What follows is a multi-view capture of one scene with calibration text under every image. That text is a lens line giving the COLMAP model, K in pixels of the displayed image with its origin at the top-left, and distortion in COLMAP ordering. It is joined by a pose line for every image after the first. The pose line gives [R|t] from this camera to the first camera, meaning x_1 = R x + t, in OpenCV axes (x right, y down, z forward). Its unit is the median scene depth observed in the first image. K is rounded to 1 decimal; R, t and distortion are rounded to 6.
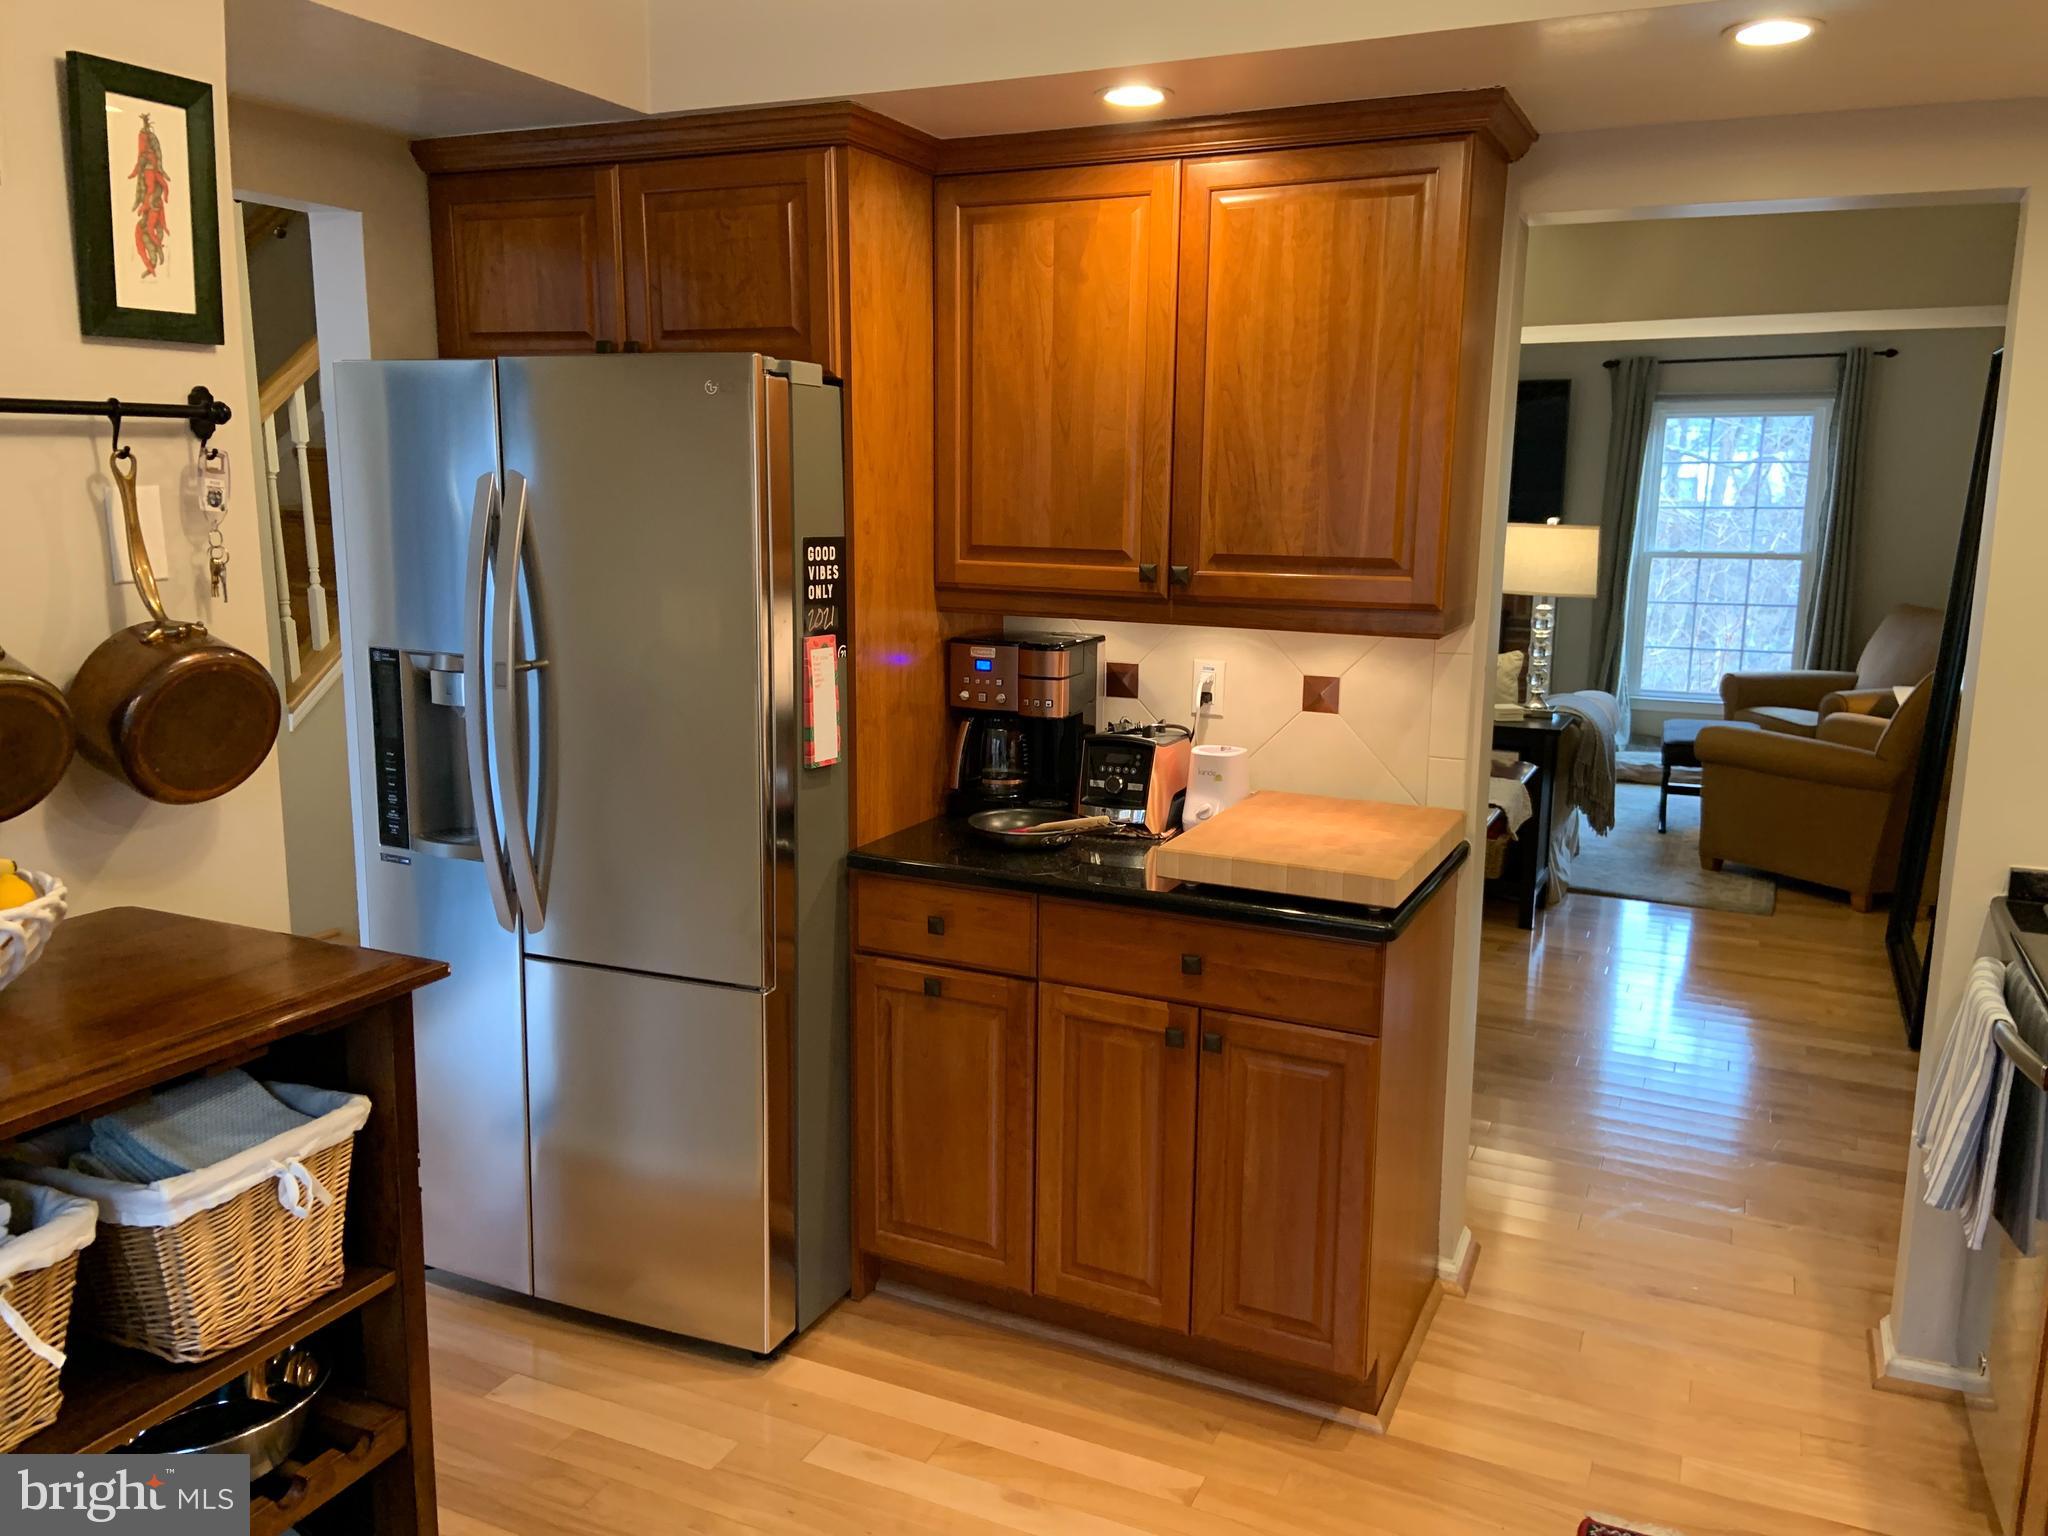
lens RADIAL K [[1546.6, 0, 1030.8], [0, 1546.6, 764.7], [0, 0, 1]] dist [0.131686, -0.159005]
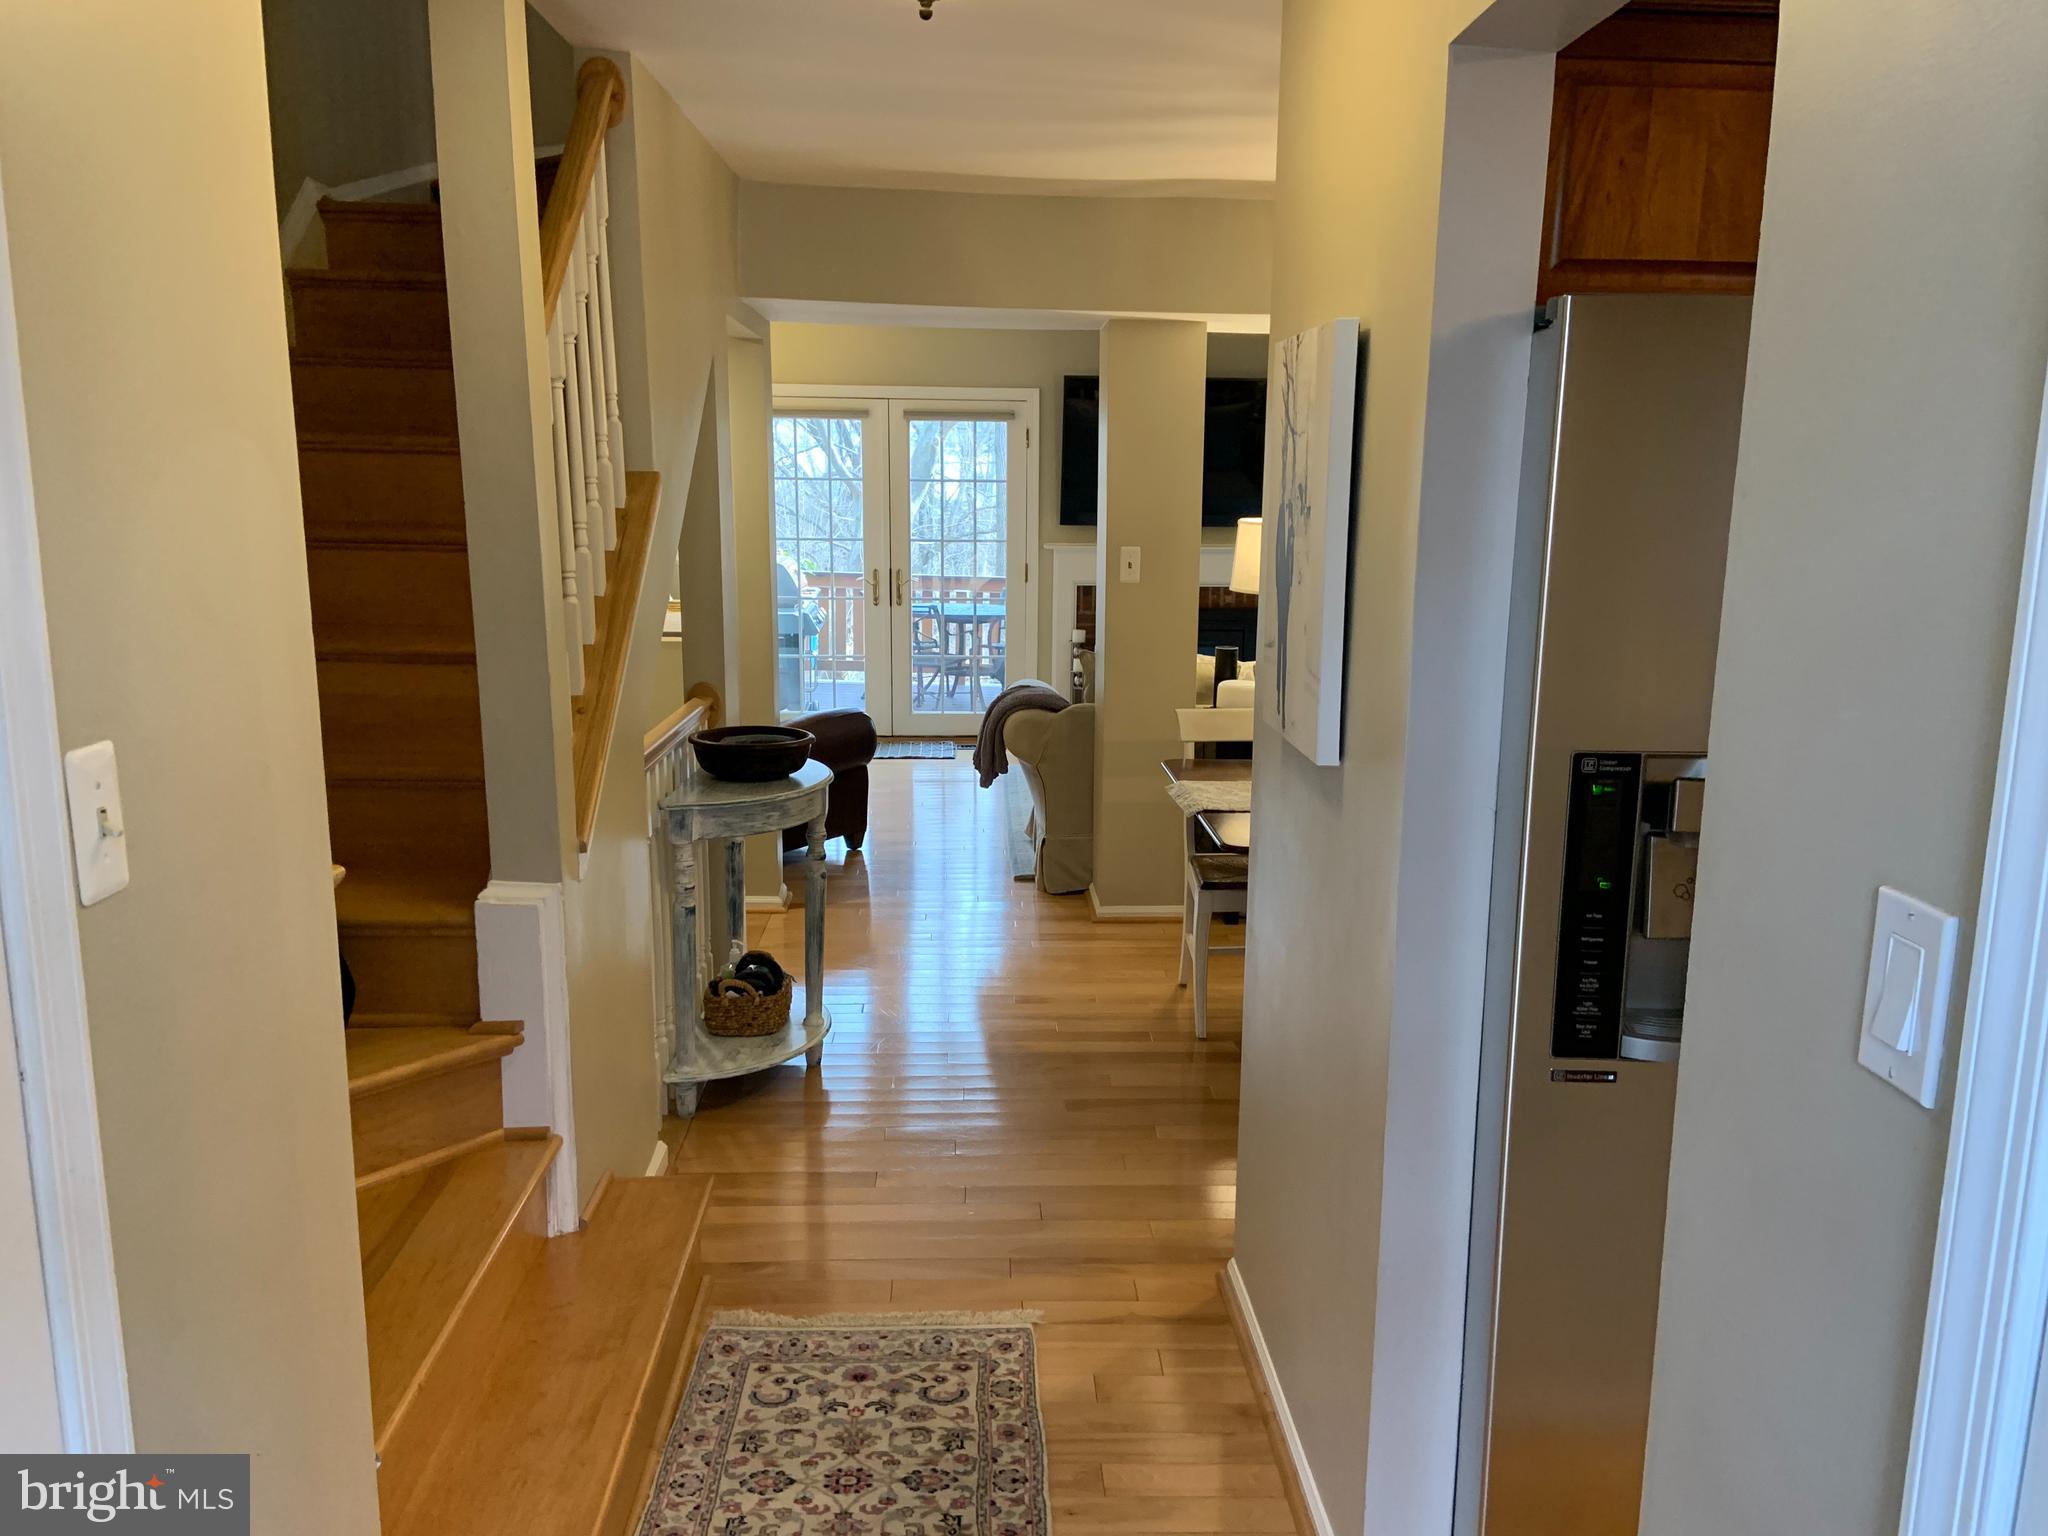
lens RADIAL K [[1546.6, 0, 1030.8], [0, 1546.6, 764.7], [0, 0, 1]] dist [0.131686, -0.159005]
pose [[0.882828, -0.090867, 0.460823, -0.889738], [0.086554, 0.995779, 0.030536, -0.106229], [-0.461653, 0.012928, 0.886967, 0.534876]]
